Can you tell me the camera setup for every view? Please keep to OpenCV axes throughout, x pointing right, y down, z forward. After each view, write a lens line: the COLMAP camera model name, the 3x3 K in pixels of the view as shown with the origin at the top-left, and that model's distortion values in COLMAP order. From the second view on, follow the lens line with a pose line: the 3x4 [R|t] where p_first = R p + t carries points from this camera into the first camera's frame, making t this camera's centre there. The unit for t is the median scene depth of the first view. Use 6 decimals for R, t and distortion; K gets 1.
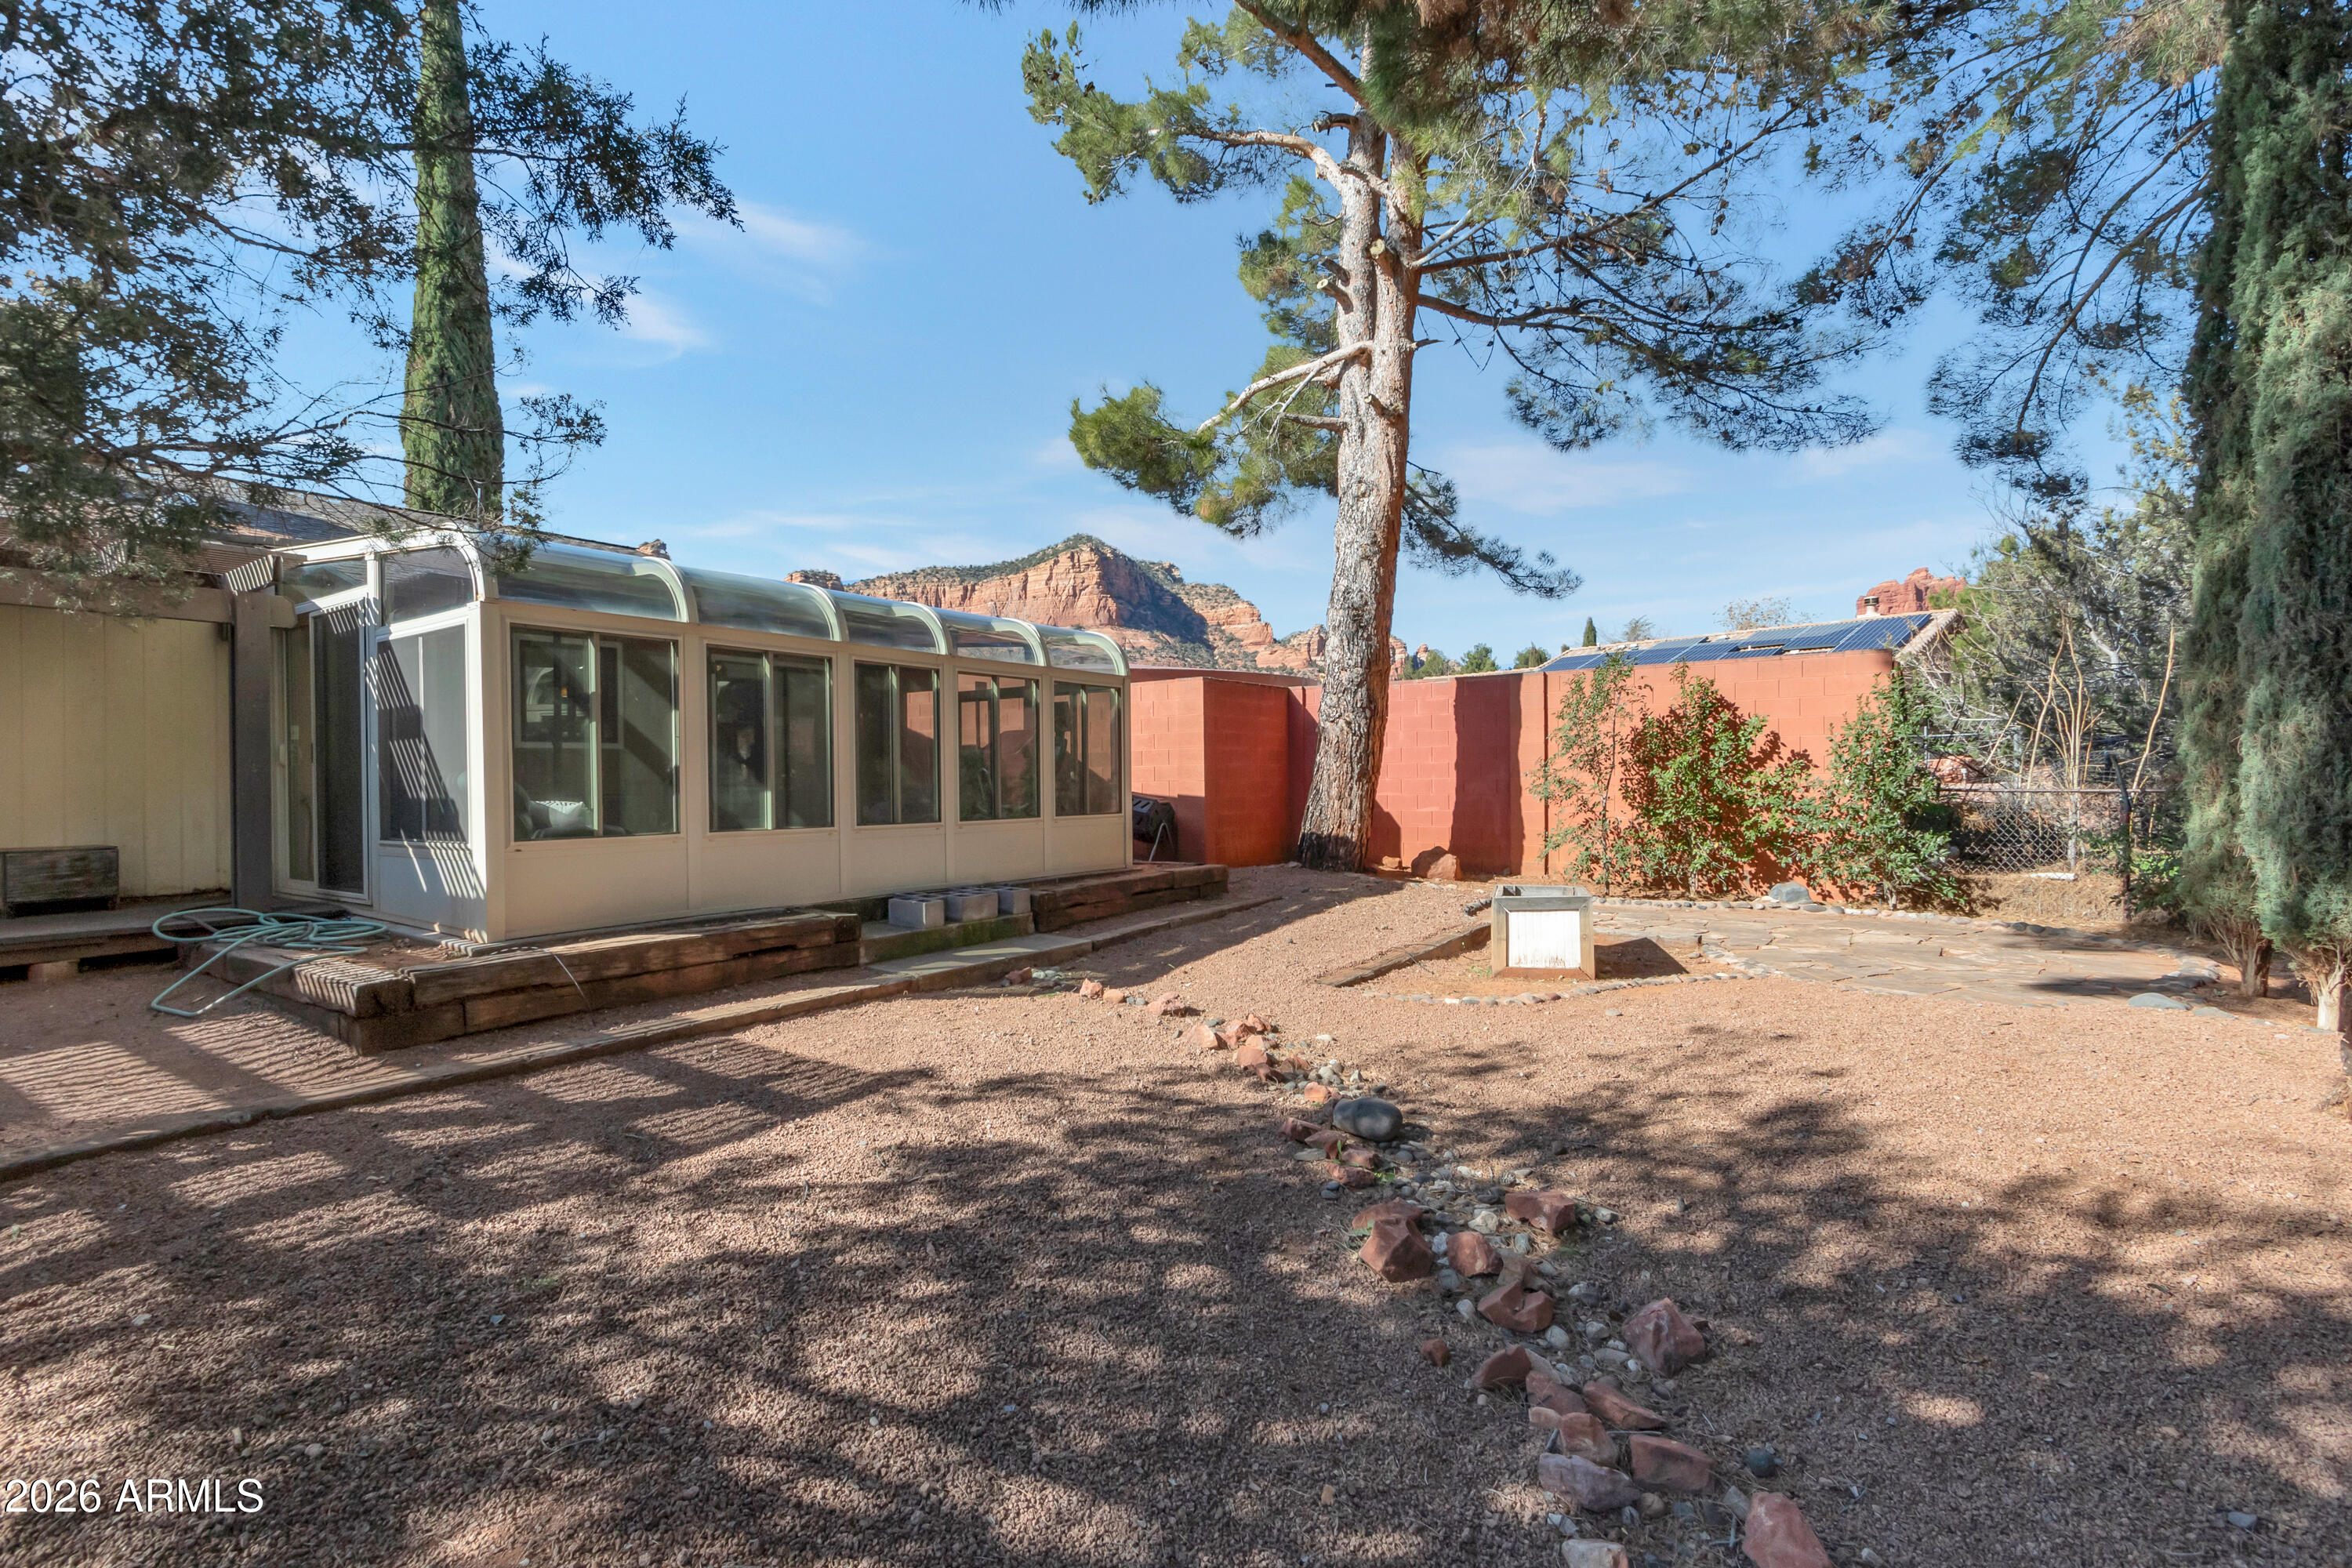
lens RADIAL K [[1074.9, 0, 1122.4], [0, 1074.9, 791.7], [0, 0, 1]] dist [0.010608, -0.003199]
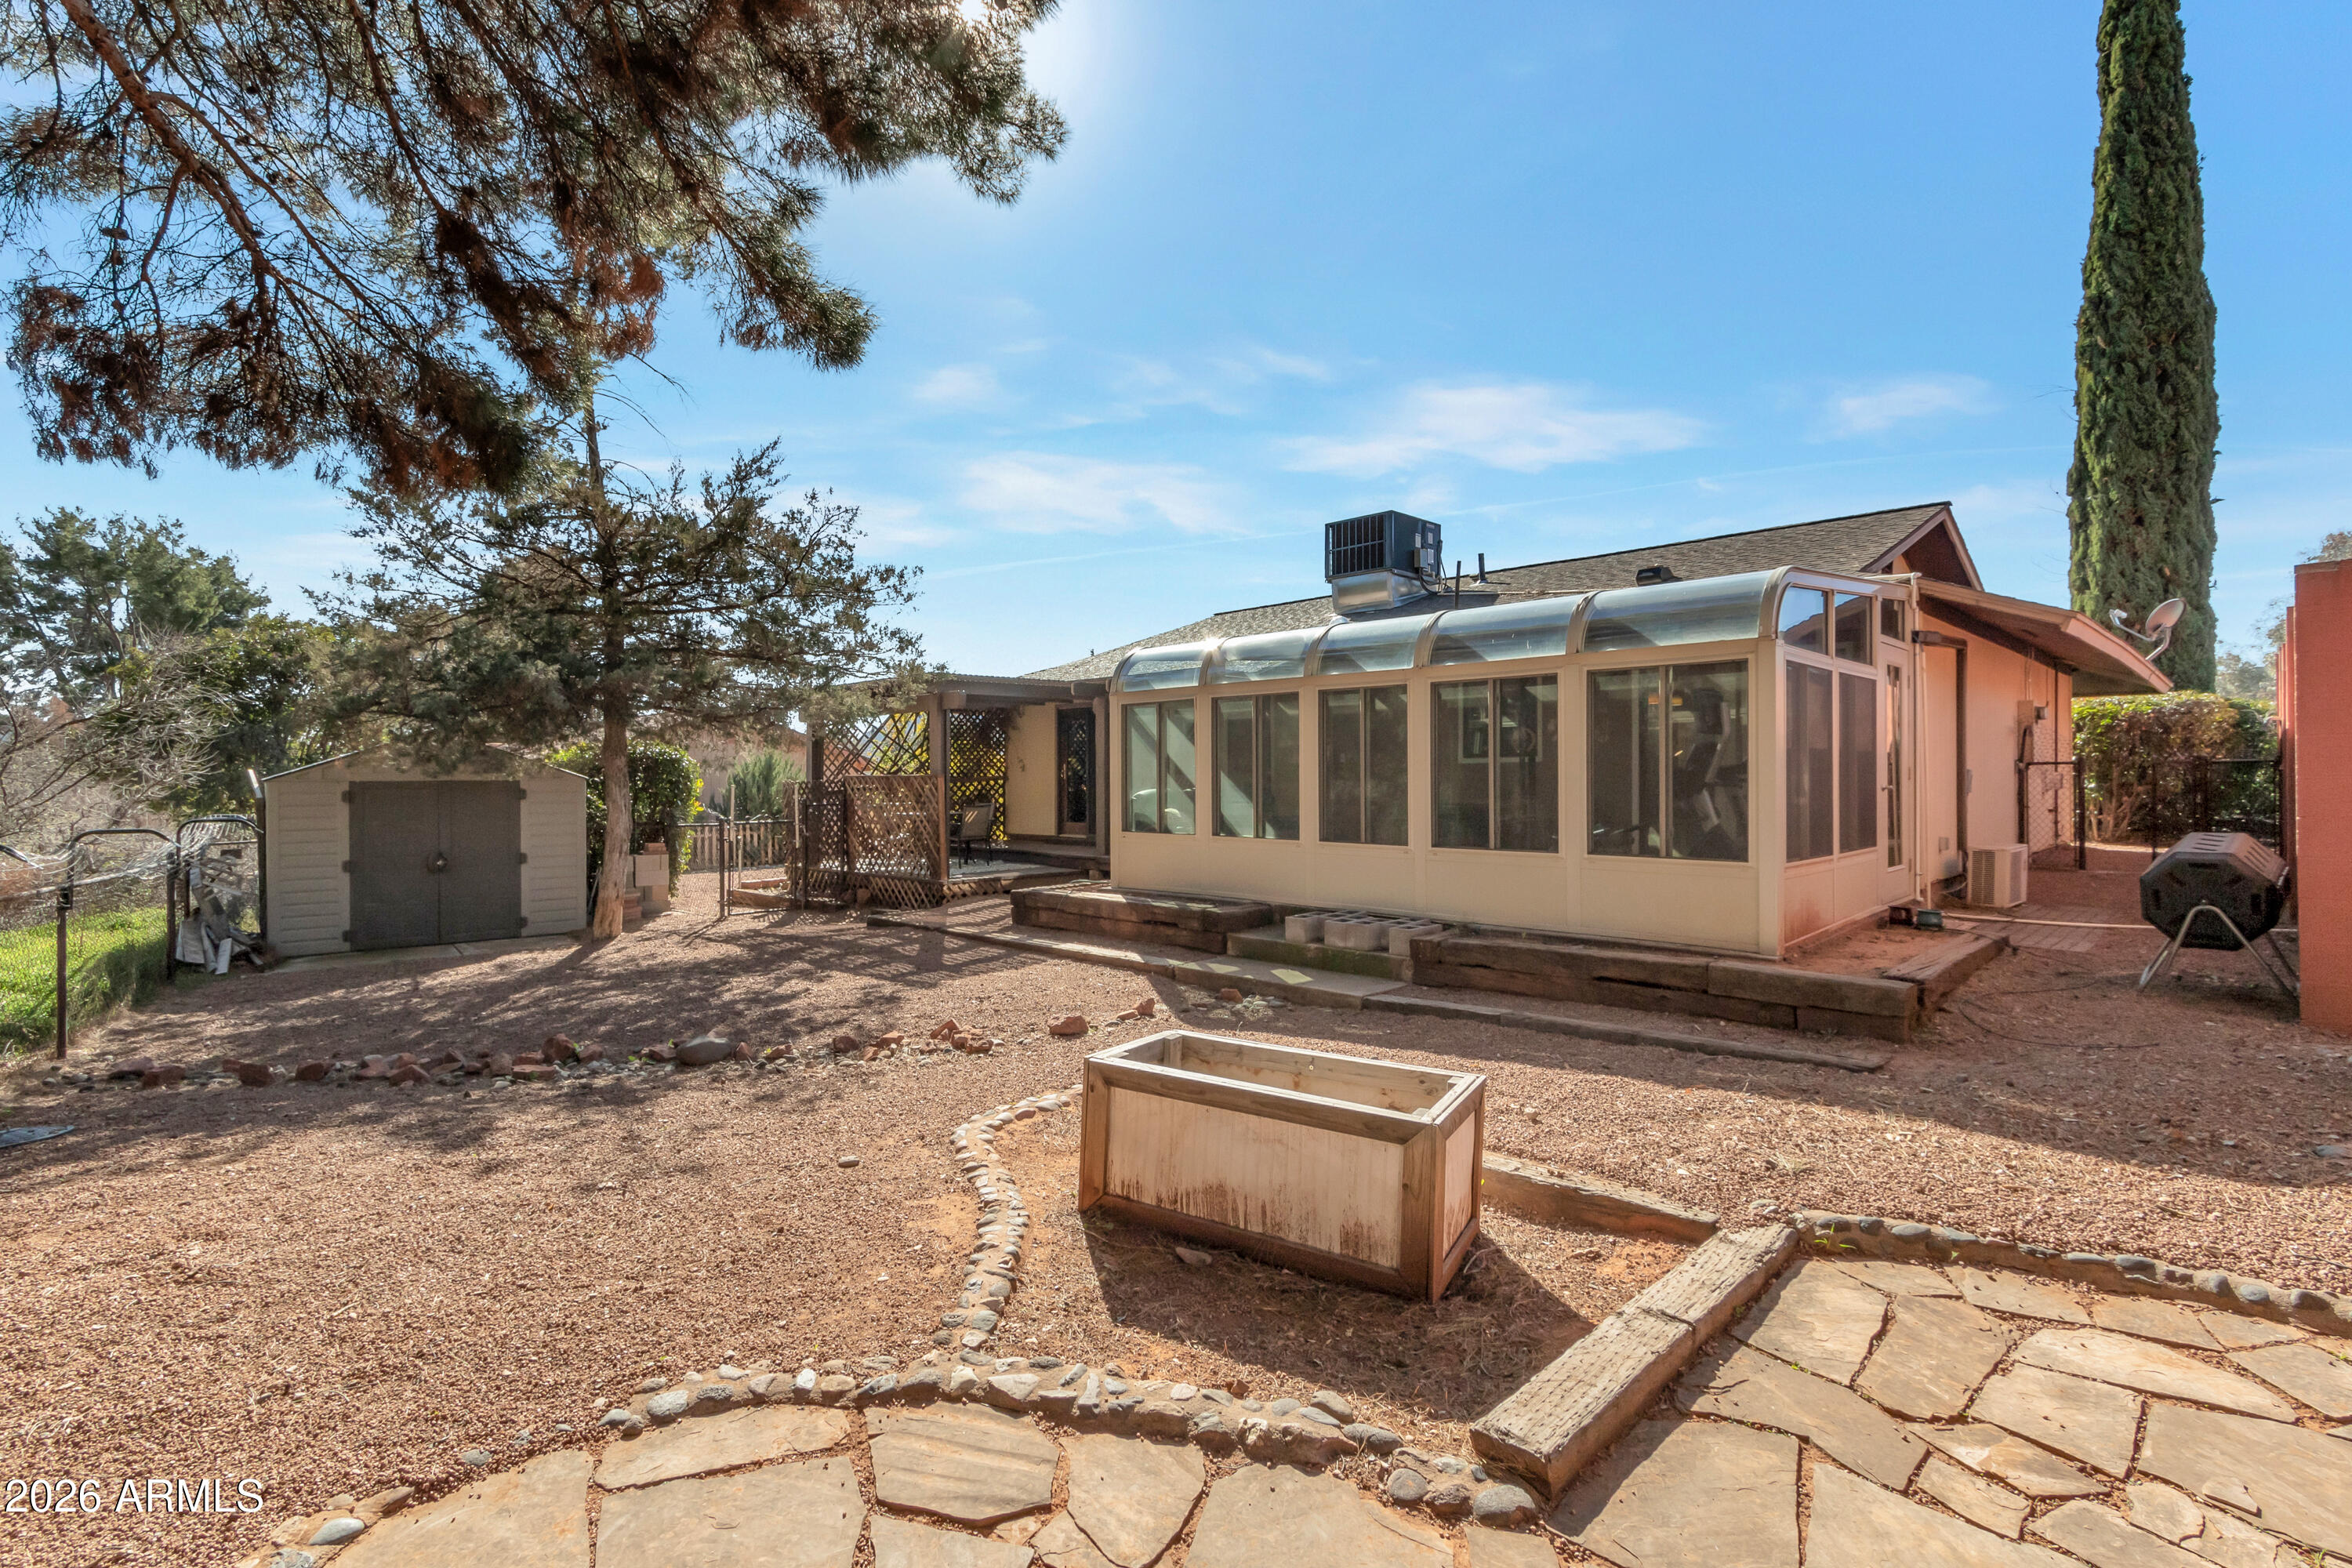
lens RADIAL K [[1074.9, 0, 1160.9], [0, 1074.9, 781.2], [0, 0, 1]] dist [0.010608, -0.003199]
pose [[-0.140201, 0.013644, -0.990029, 1.092028], [-0.001186, 0.999902, 0.013948, -0.056805], [0.990122, 0.003130, -0.140171, 1.260156]]
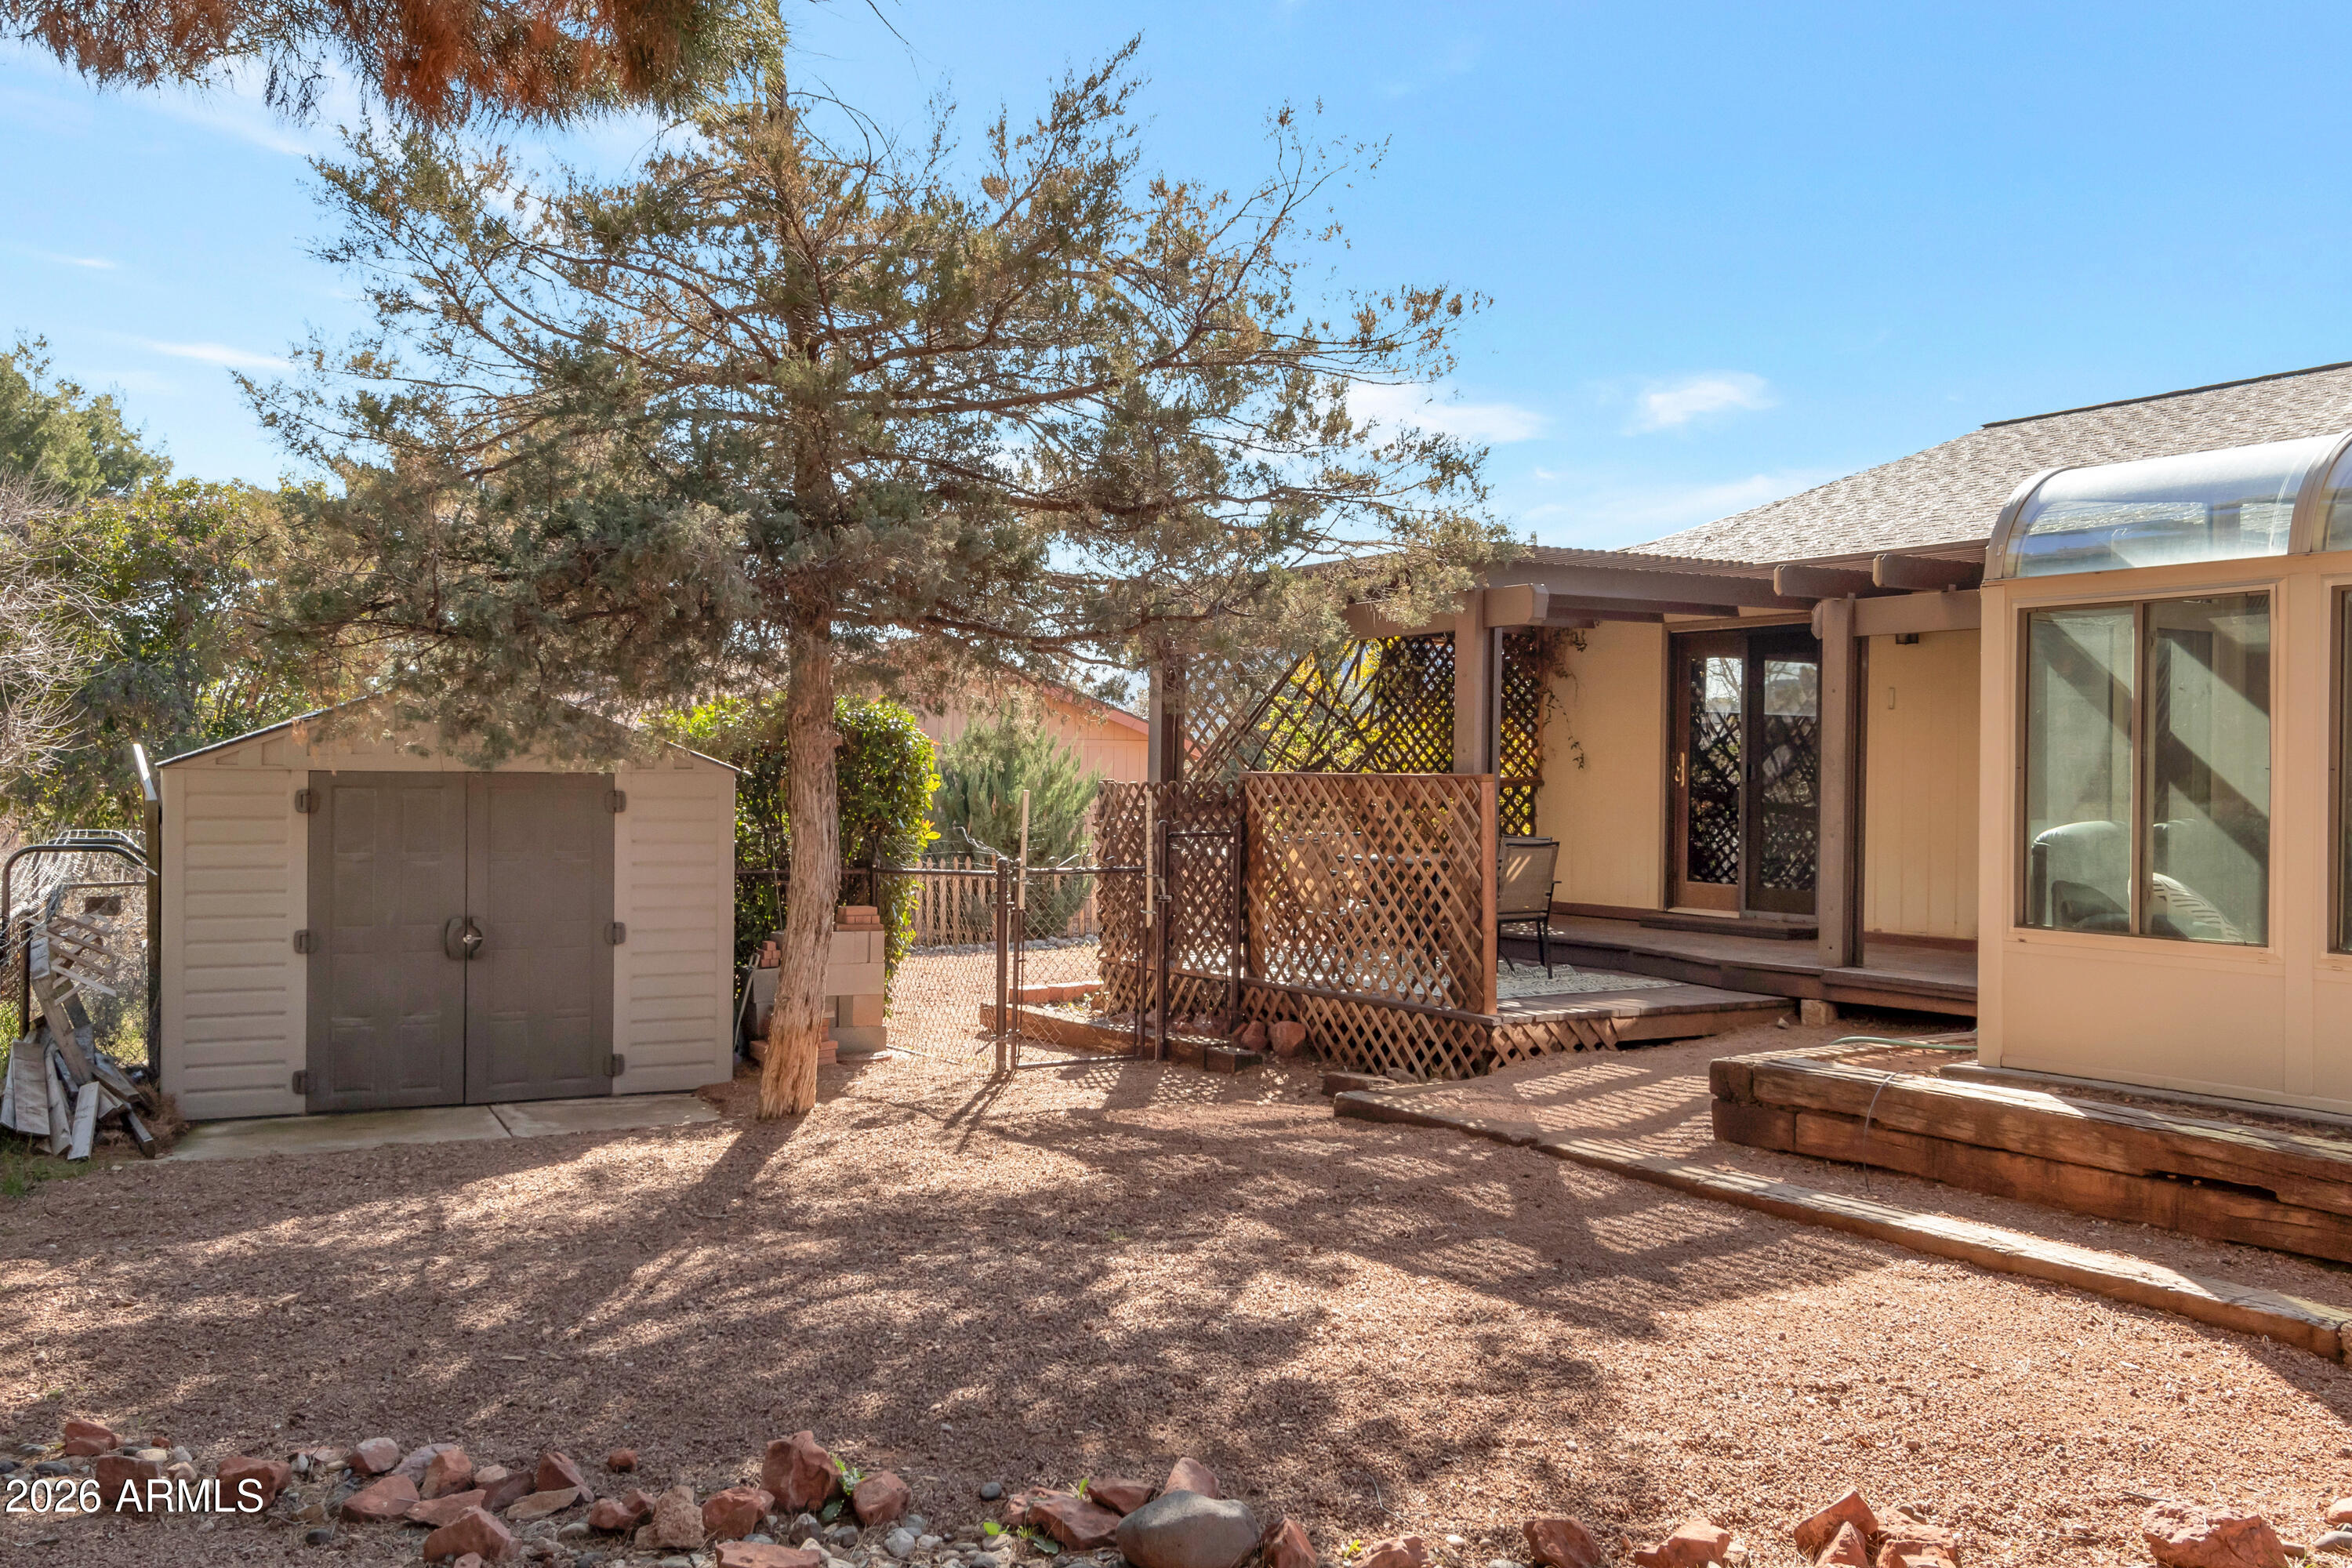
lens RADIAL K [[1996.6, 0, 1197.8], [0, 1996.6, 780.3], [0, 0, 1]] dist [-0.005150, 0.034515]
pose [[-0.346690, 0.010016, -0.937926, 0.783935], [-0.014025, 0.999776, 0.015861, -0.058375], [0.937875, 0.018653, -0.346472, 0.920818]]
